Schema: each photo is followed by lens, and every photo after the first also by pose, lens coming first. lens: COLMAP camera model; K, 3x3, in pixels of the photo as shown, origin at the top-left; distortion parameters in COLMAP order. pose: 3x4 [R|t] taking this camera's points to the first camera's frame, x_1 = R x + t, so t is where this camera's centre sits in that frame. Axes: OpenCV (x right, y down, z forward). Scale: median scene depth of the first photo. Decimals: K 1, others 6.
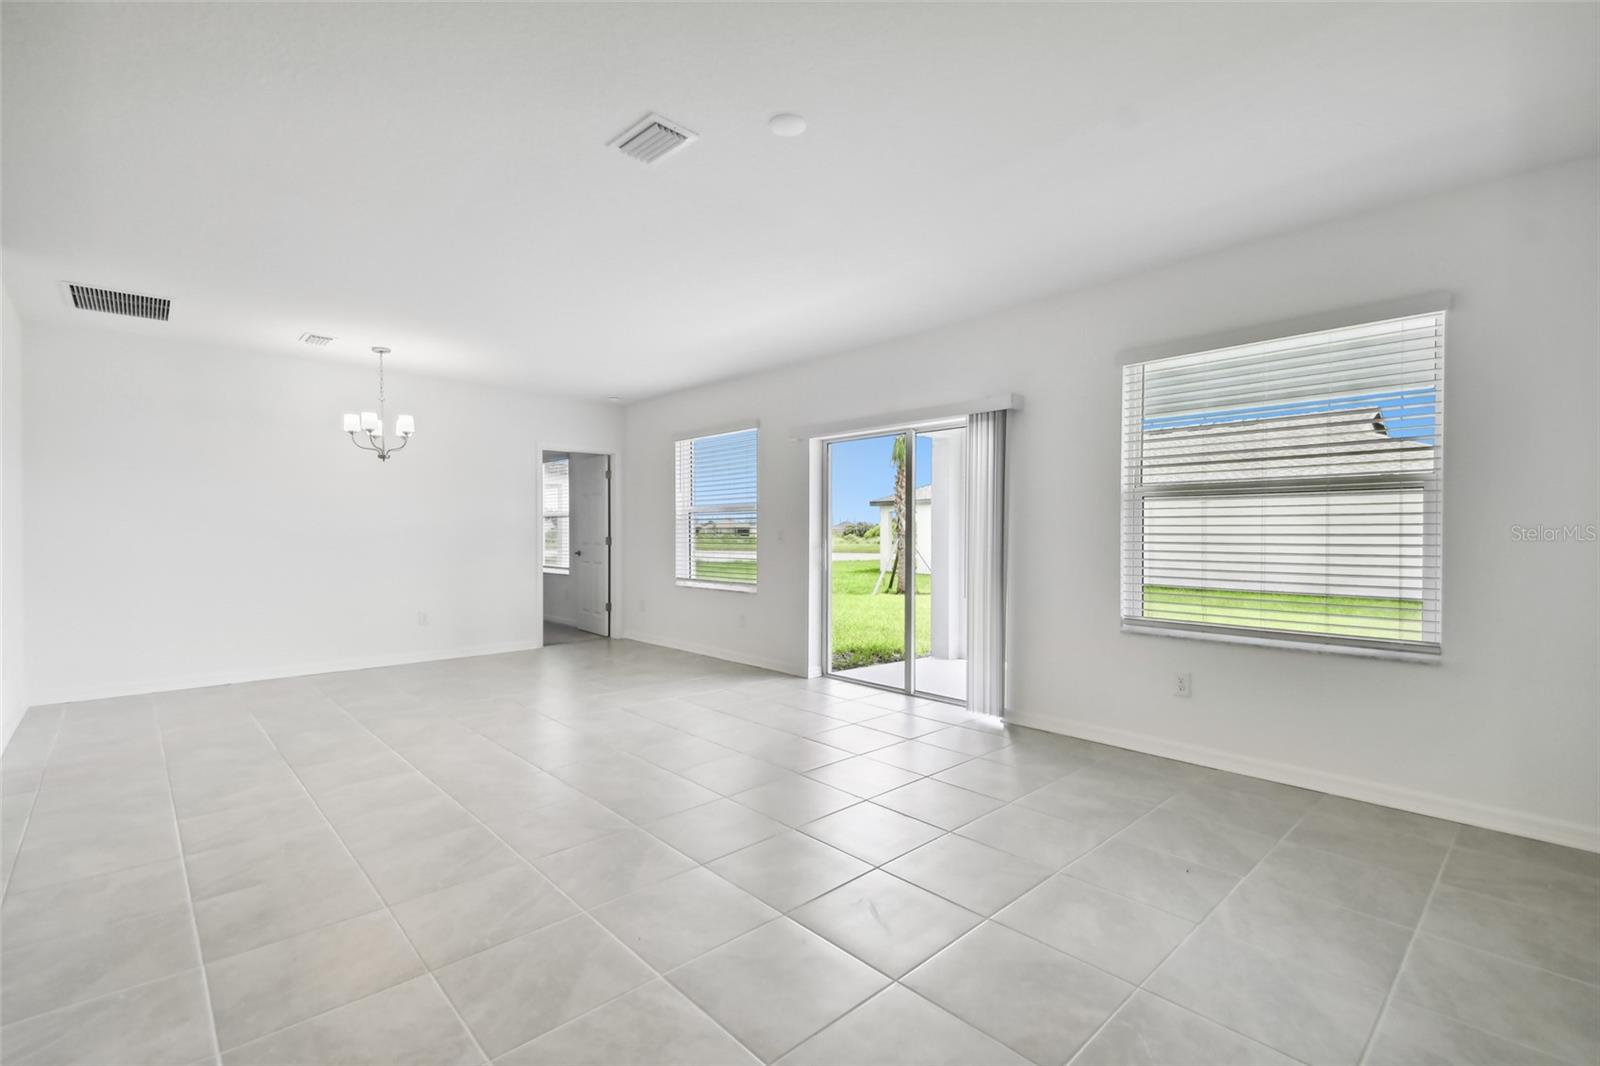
lens RADIAL K [[713.3, 0, 800.0], [0, 713.3, 533.0], [0, 0, 1]] dist [0.027440, -0.027769]
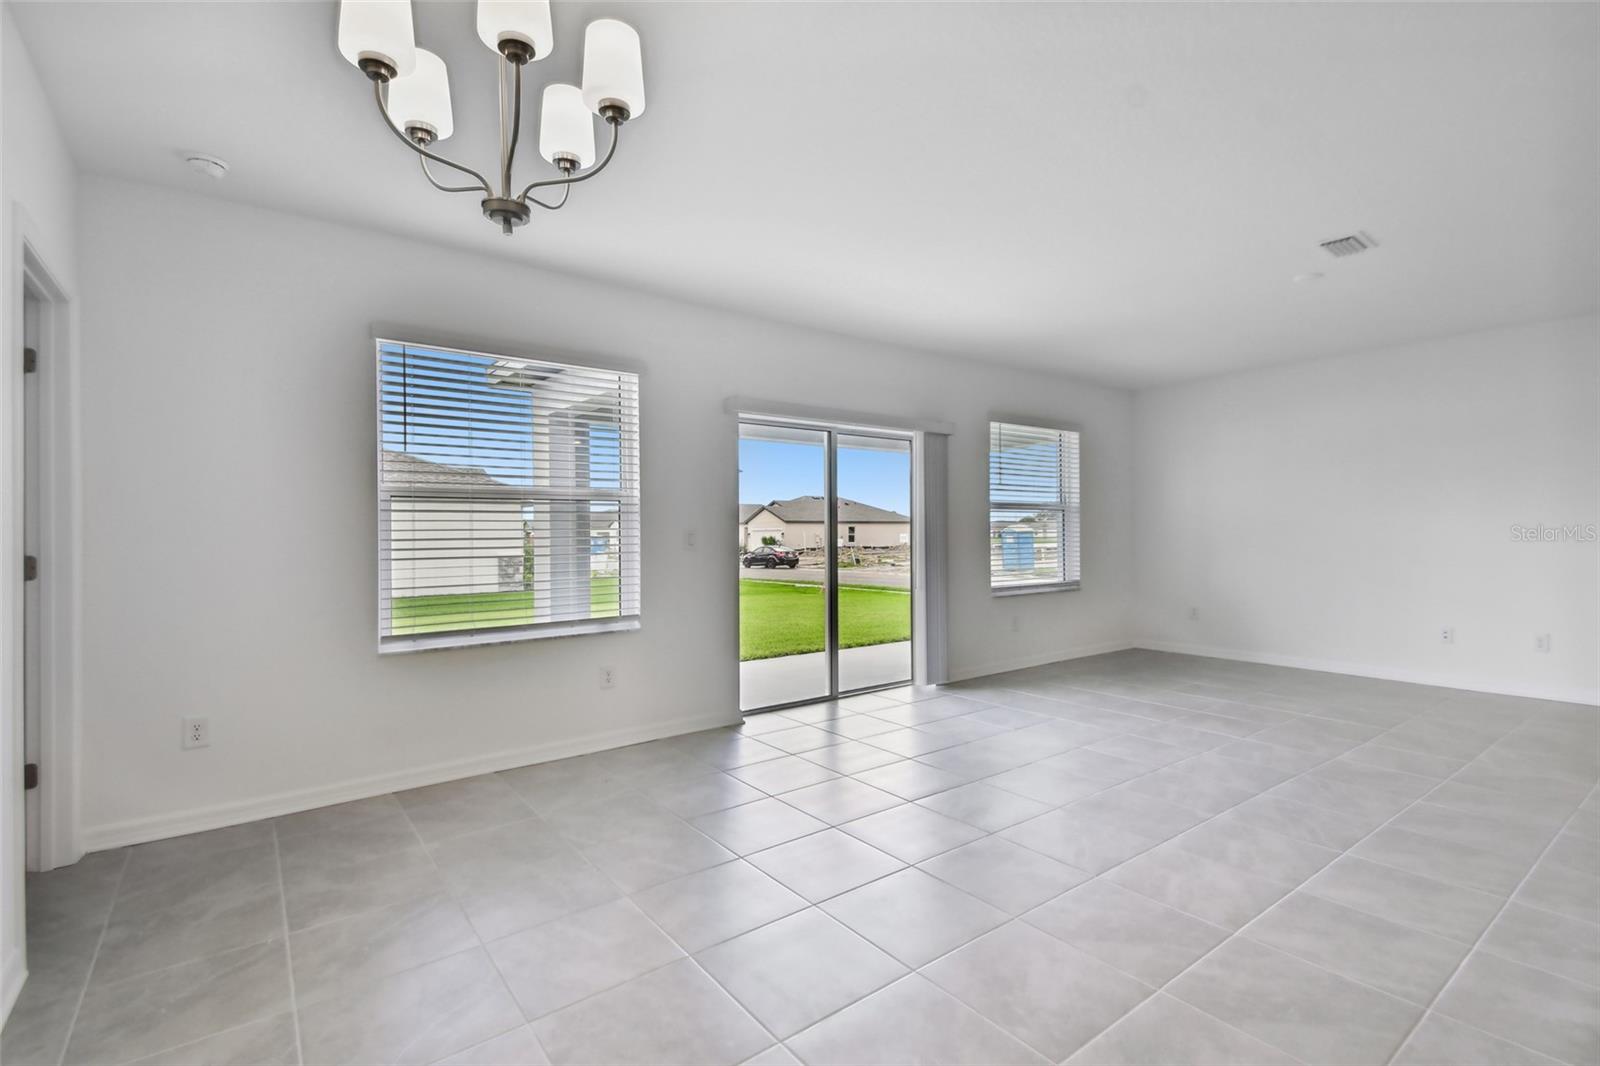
lens RADIAL K [[734.0, 0, 857.3], [0, 734.0, 531.5], [0, 0, 1]] dist [0.002157, -0.000012]
pose [[0.064886, 0.001251, 0.997892, -0.852273], [0.010600, 0.999942, -0.001943, -0.000670], [-0.997836, 0.010704, 0.064869, 0.908919]]
